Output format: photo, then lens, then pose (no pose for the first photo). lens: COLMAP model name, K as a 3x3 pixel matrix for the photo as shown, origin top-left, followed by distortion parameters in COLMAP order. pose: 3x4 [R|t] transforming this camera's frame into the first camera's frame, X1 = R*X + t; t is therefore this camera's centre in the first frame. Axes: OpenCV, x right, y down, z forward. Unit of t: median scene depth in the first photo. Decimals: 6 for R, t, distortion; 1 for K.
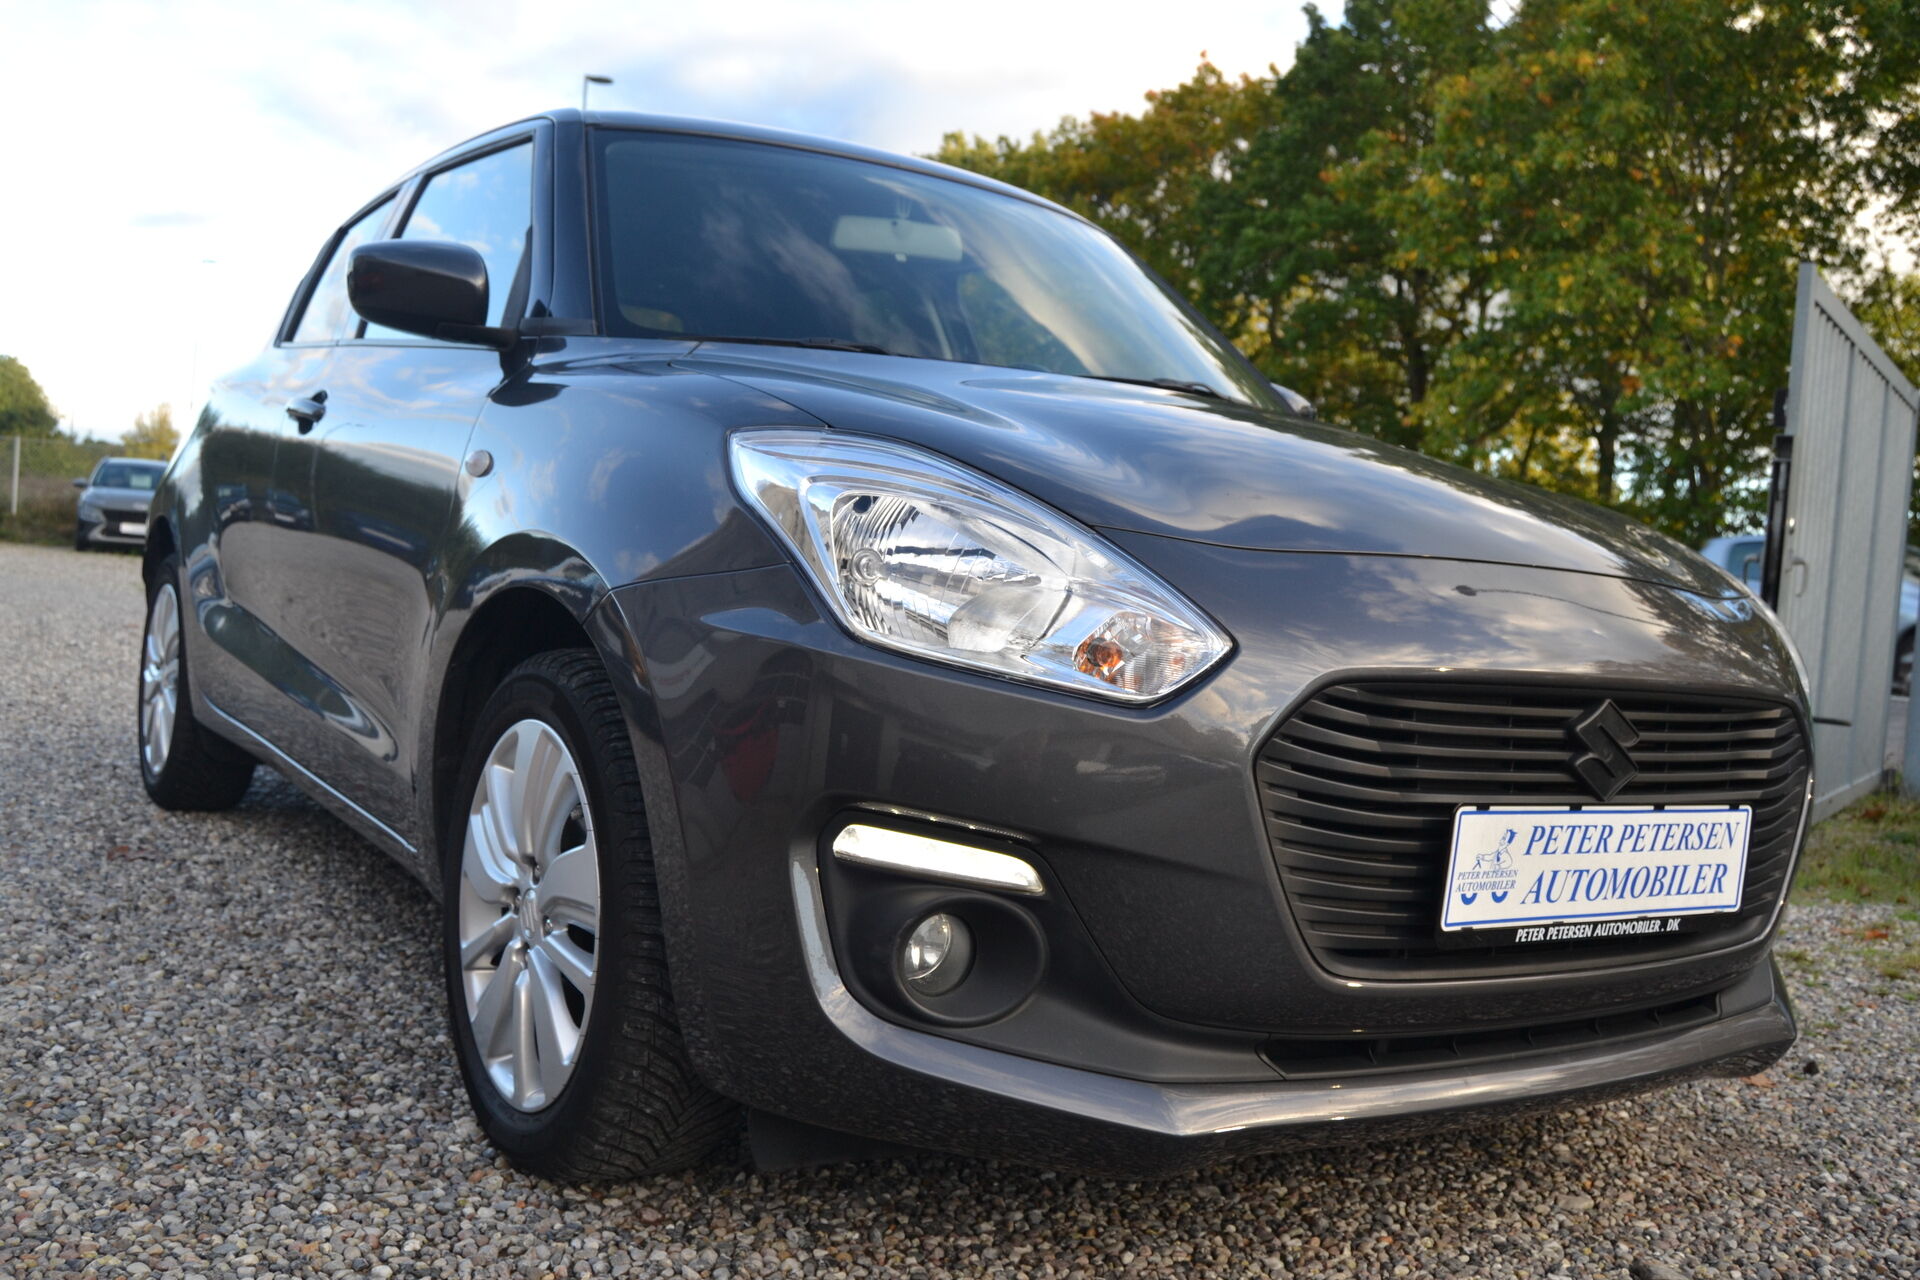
lens RADIAL K [[1732.1, 0, 952.1], [0, 1732.1, 642.8], [0, 0, 1]] dist [-0.071922, -0.008285]
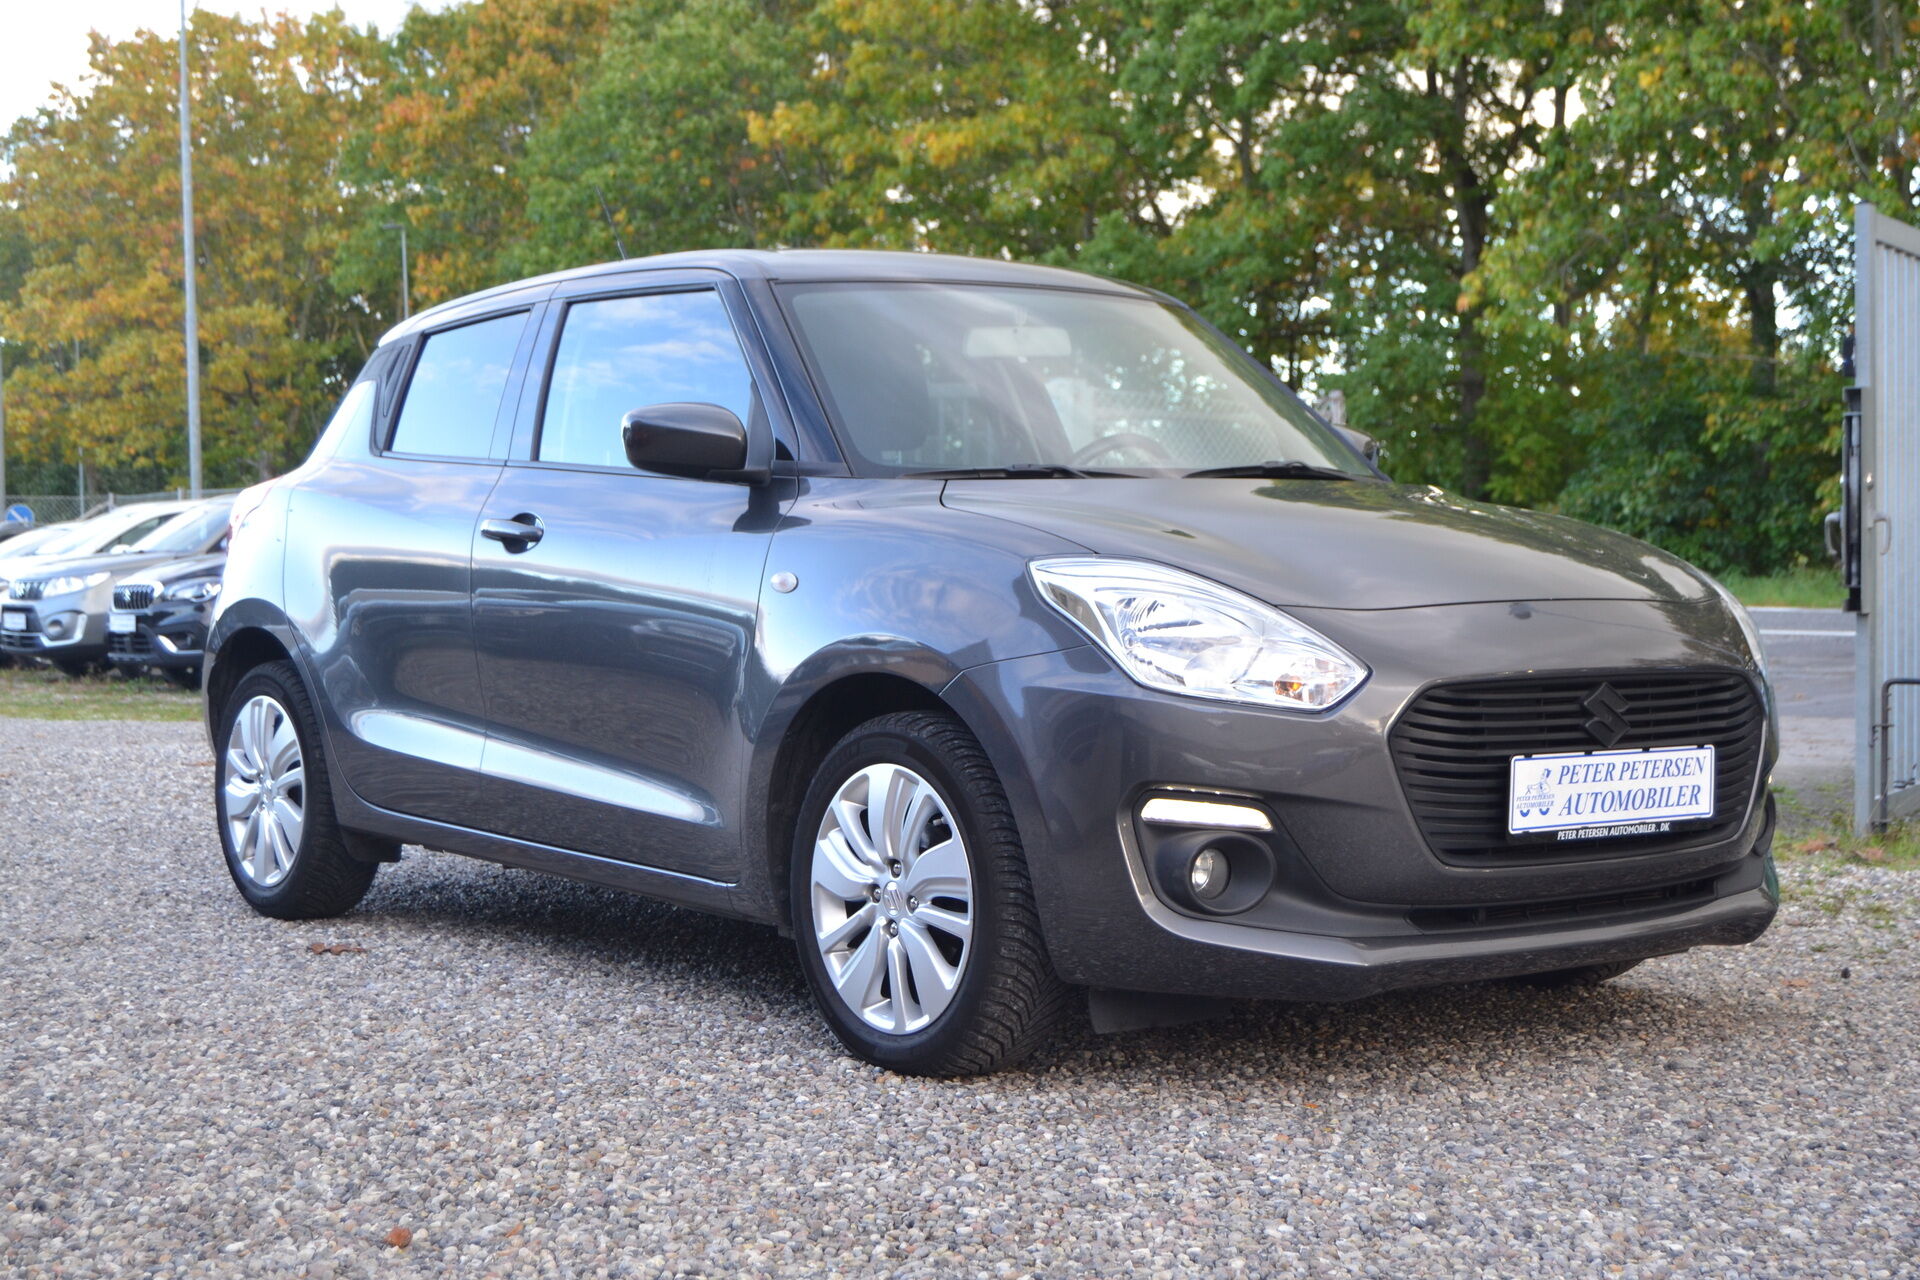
lens RADIAL K [[2774.7, 0, 961.0], [0, 2774.7, 632.9], [0, 0, 1]] dist [-0.069615, 0.000000]
pose [[0.993671, -0.089019, 0.068516, -0.353287], [0.089974, 0.995884, -0.010971, -0.035697], [-0.067257, 0.017067, 0.997590, -1.416714]]
